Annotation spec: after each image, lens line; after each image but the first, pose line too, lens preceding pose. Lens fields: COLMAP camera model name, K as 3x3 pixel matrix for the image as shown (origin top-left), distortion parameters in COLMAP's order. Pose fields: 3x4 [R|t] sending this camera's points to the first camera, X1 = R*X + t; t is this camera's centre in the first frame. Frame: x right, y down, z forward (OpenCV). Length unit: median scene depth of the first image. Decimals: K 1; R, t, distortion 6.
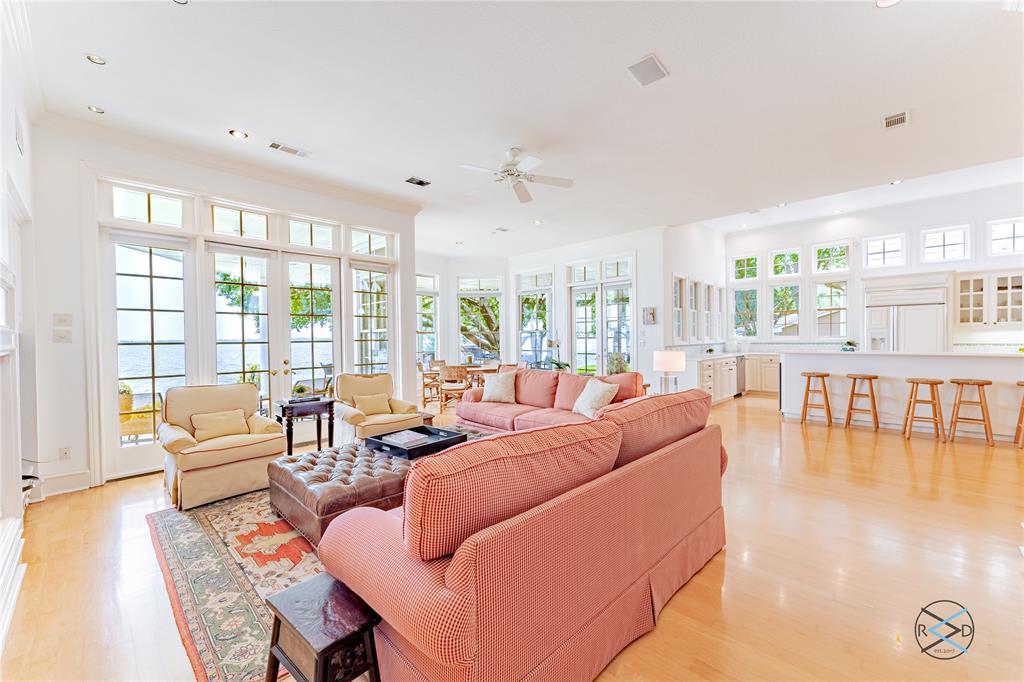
lens RADIAL K [[412.3, 0, 513.8], [0, 412.3, 344.7], [0, 0, 1]] dist [0.003317, 0.000404]
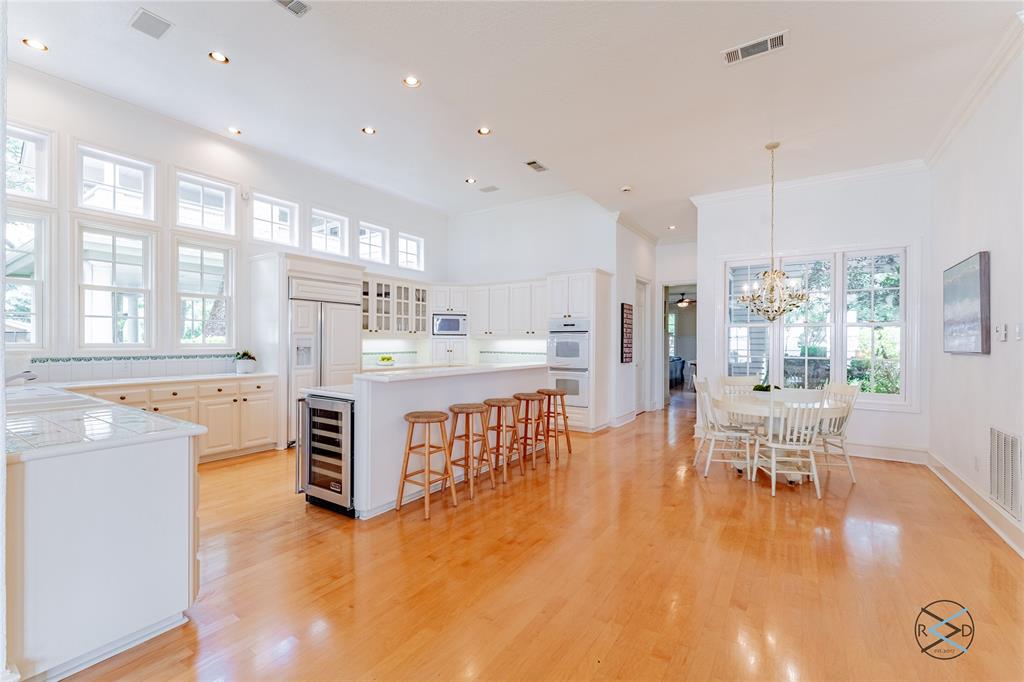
lens RADIAL K [[439.3, 0, 509.6], [0, 439.3, 340.9], [0, 0, 1]] dist [-0.002295, -0.000158]
pose [[-0.165325, 0.011010, 0.986178, 0.126902], [0.013412, 0.999870, -0.008914, -0.016010], [-0.986148, 0.011753, -0.165451, 0.849716]]
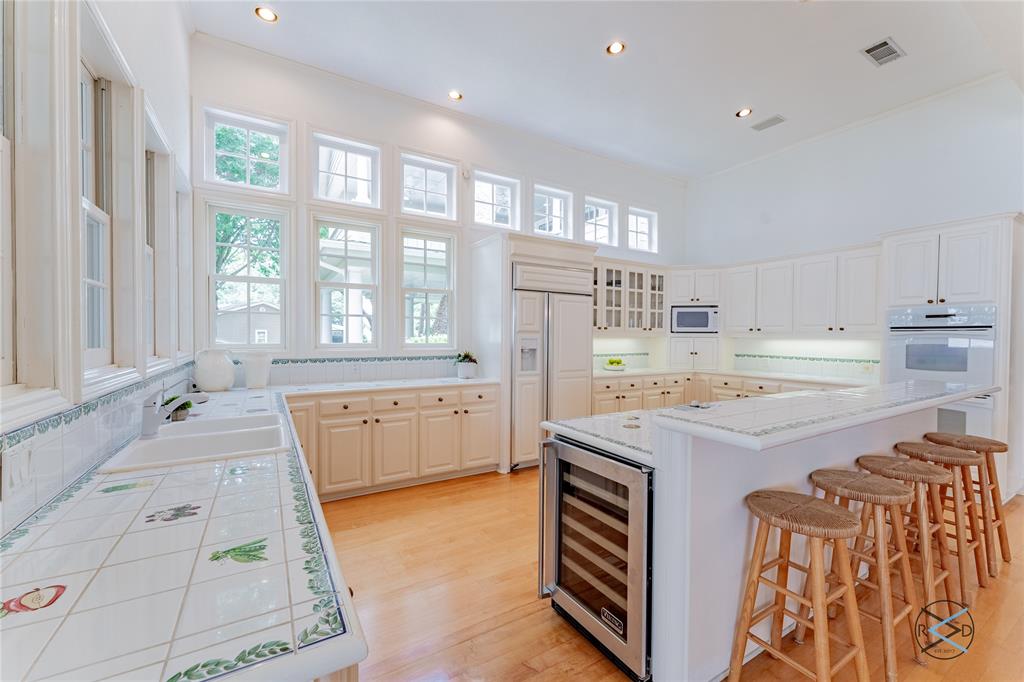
lens RADIAL K [[412.3, 0, 506.8], [0, 412.3, 341.7], [0, 0, 1]] dist [0.003317, 0.000404]
pose [[0.273426, -0.000370, 0.961893, 0.376098], [0.005821, 0.999982, -0.001269, -0.026625], [-0.961875, 0.005946, 0.273424, 0.949099]]
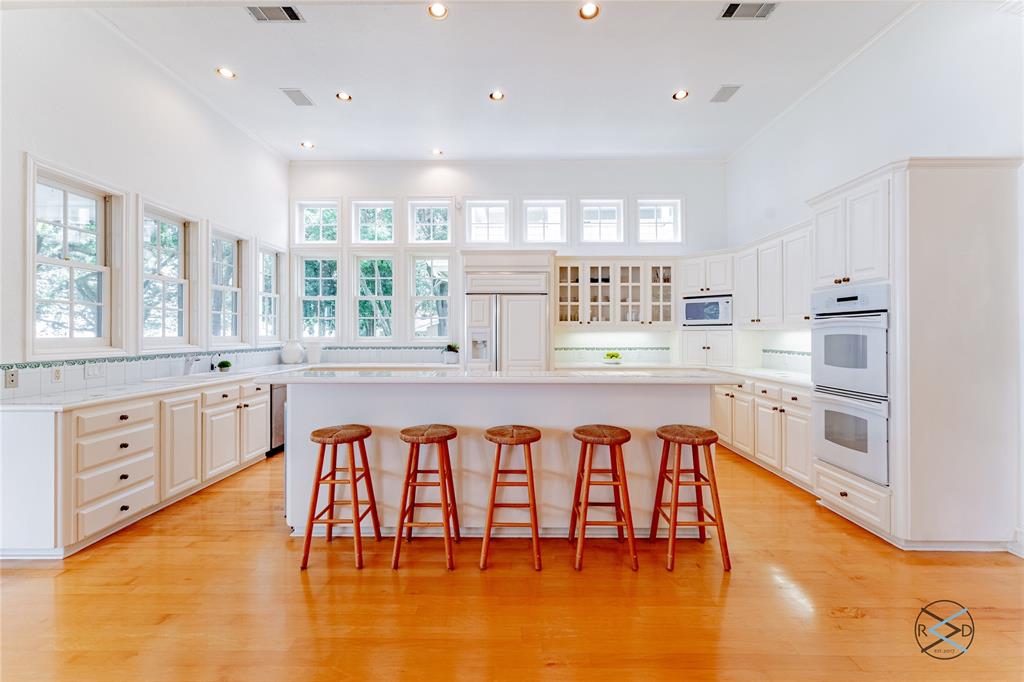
lens RADIAL K [[412.3, 0, 513.4], [0, 412.3, 337.9], [0, 0, 1]] dist [0.003317, 0.000404]
pose [[0.731688, 0.002340, 0.681636, 0.495493], [0.005077, 0.999948, -0.008883, -0.015531], [-0.681621, 0.009960, 0.731638, 0.501657]]
